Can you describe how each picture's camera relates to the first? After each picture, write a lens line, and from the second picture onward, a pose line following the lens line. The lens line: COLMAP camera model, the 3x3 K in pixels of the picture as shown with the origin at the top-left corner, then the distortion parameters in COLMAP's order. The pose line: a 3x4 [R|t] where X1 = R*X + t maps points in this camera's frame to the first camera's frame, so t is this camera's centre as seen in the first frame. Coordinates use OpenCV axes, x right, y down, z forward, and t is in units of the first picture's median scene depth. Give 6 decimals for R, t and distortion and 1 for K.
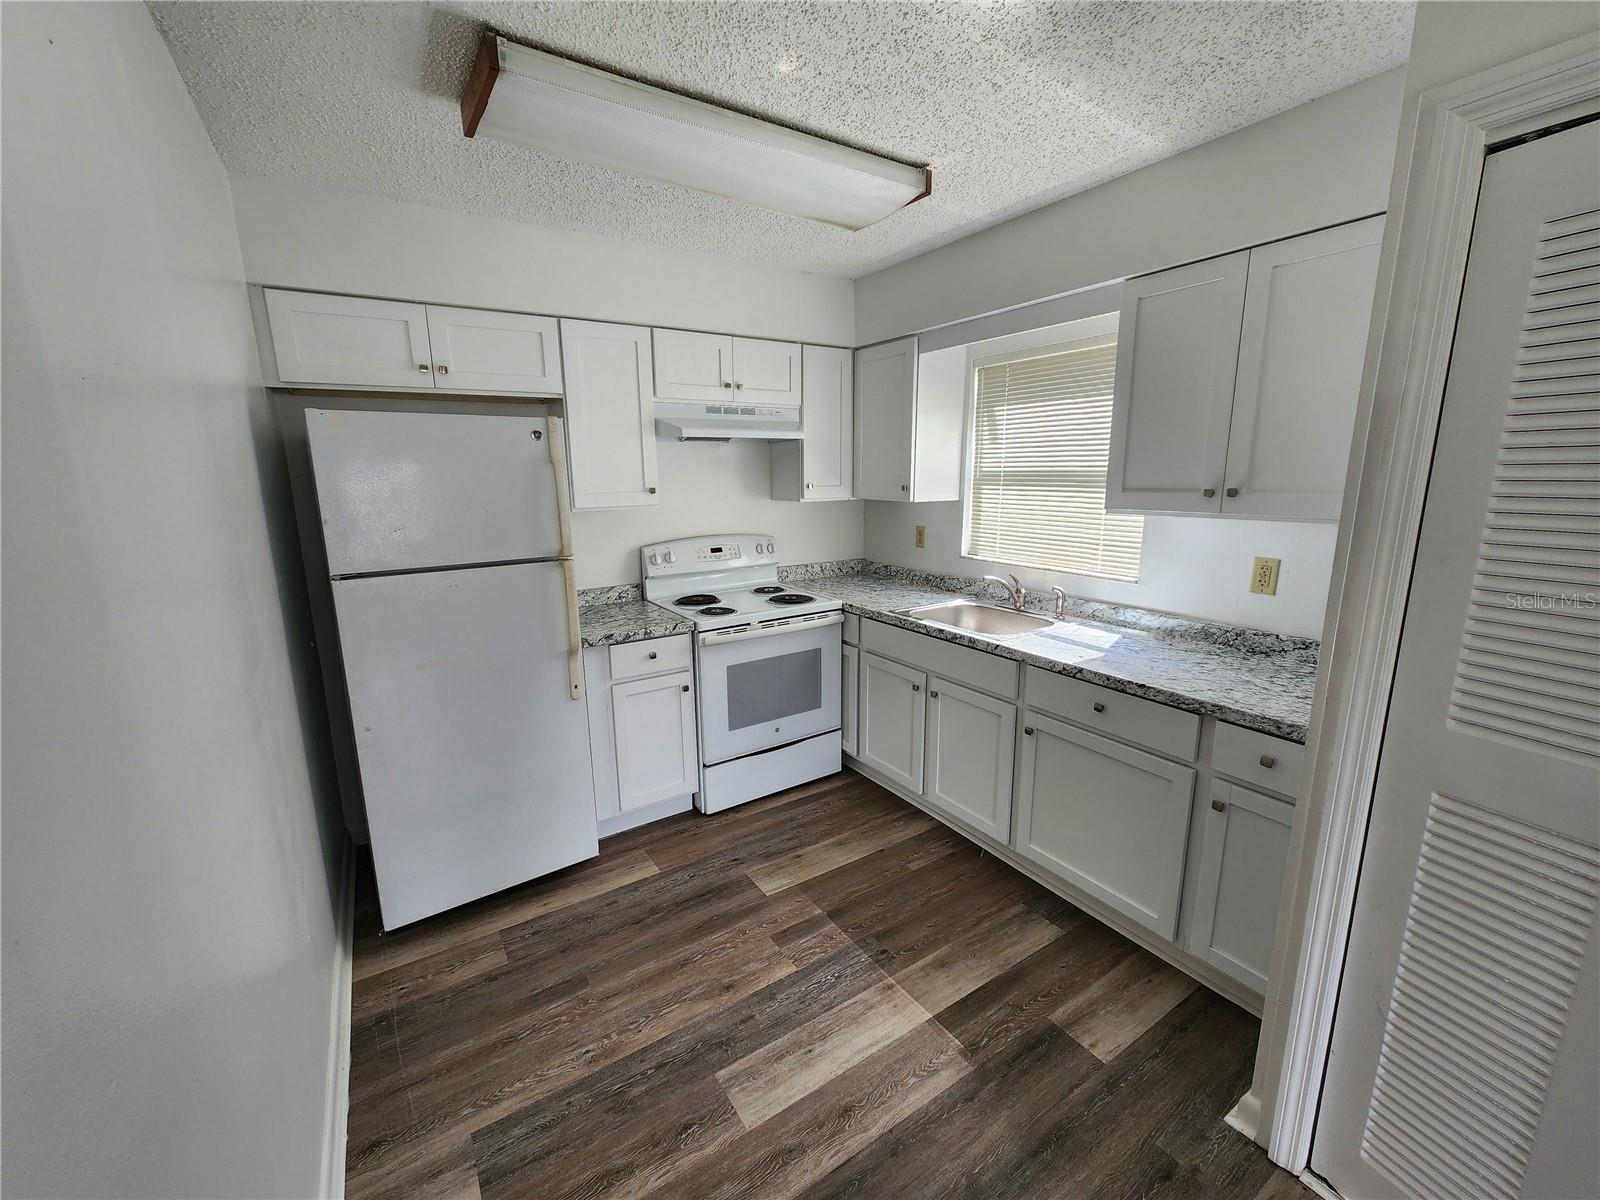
lens RADIAL K [[654.0, 0, 800.0], [0, 654.0, 600.0], [0, 0, 1]] dist [-0.000510, -0.000085]
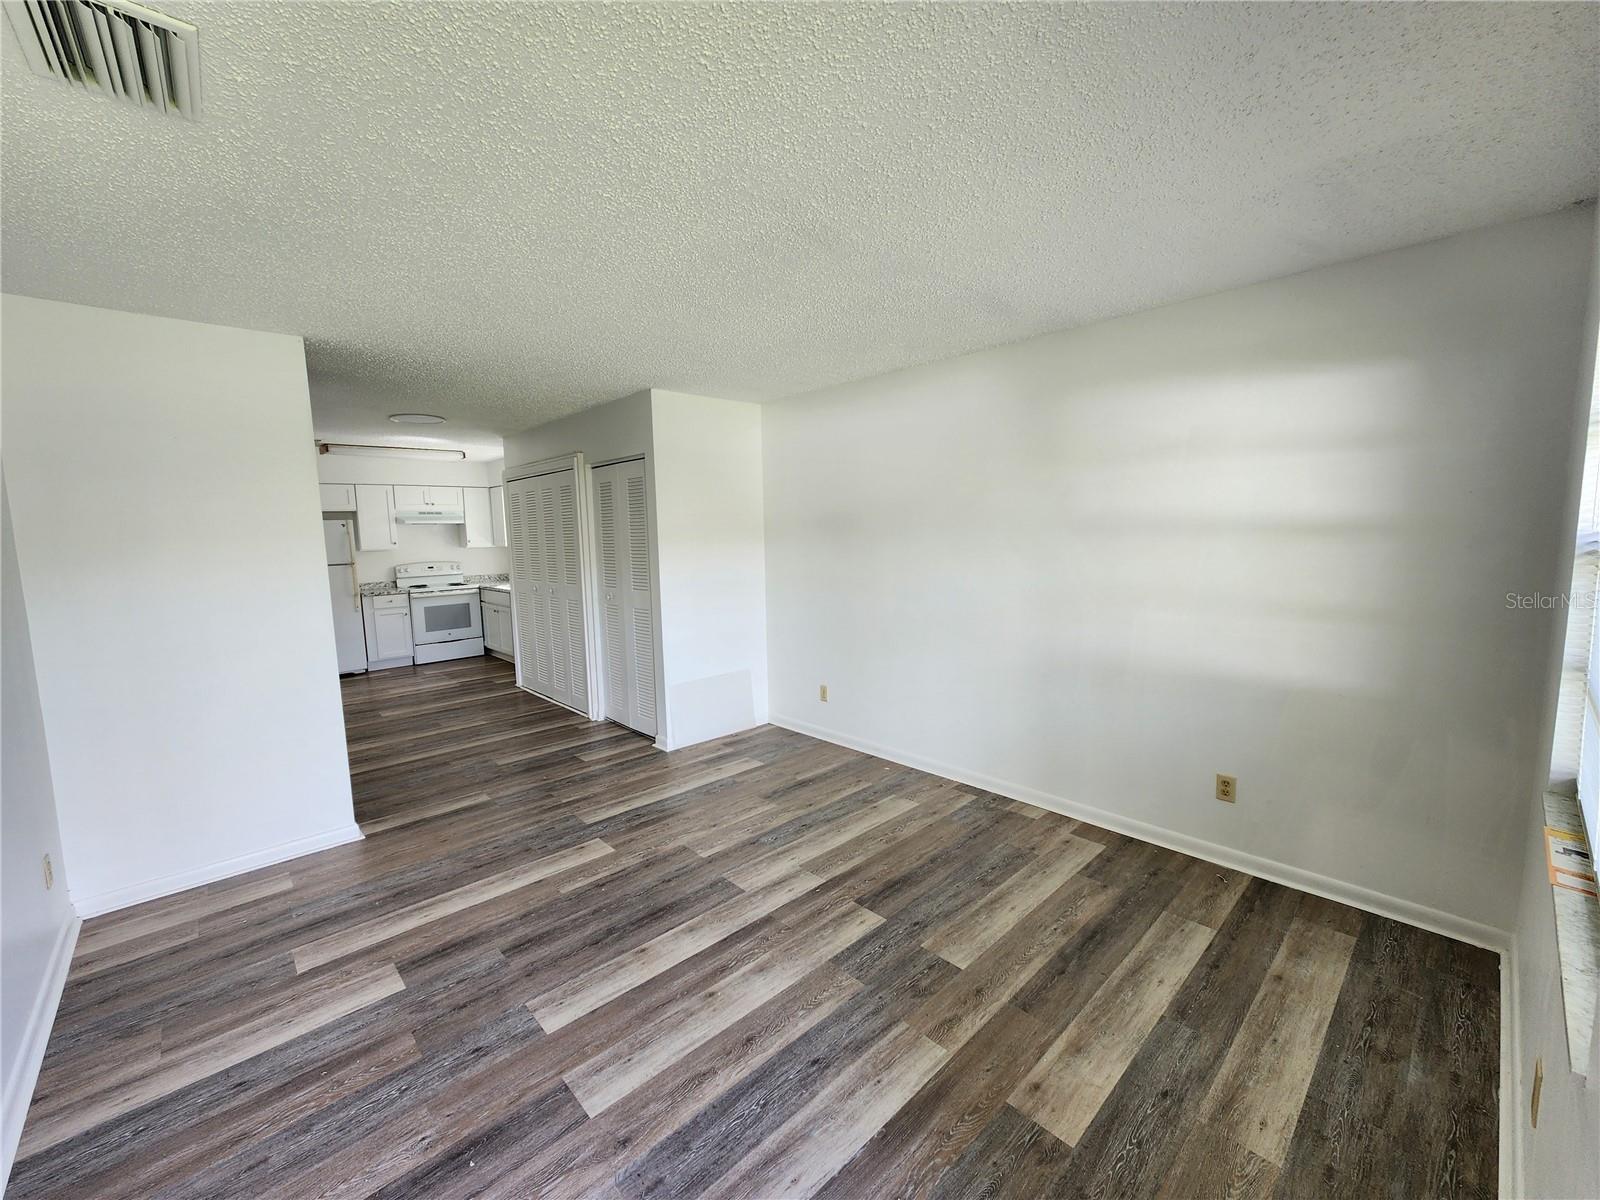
lens RADIAL K [[653.4, 0, 787.7], [0, 653.4, 601.1], [0, 0, 1]] dist [0.001449, 0.000561]
pose [[0.983827, -0.028653, 0.176815, 0.857962], [0.046241, 0.994291, -0.096164, 0.393506], [-0.173050, 0.102785, 0.979535, -1.840909]]
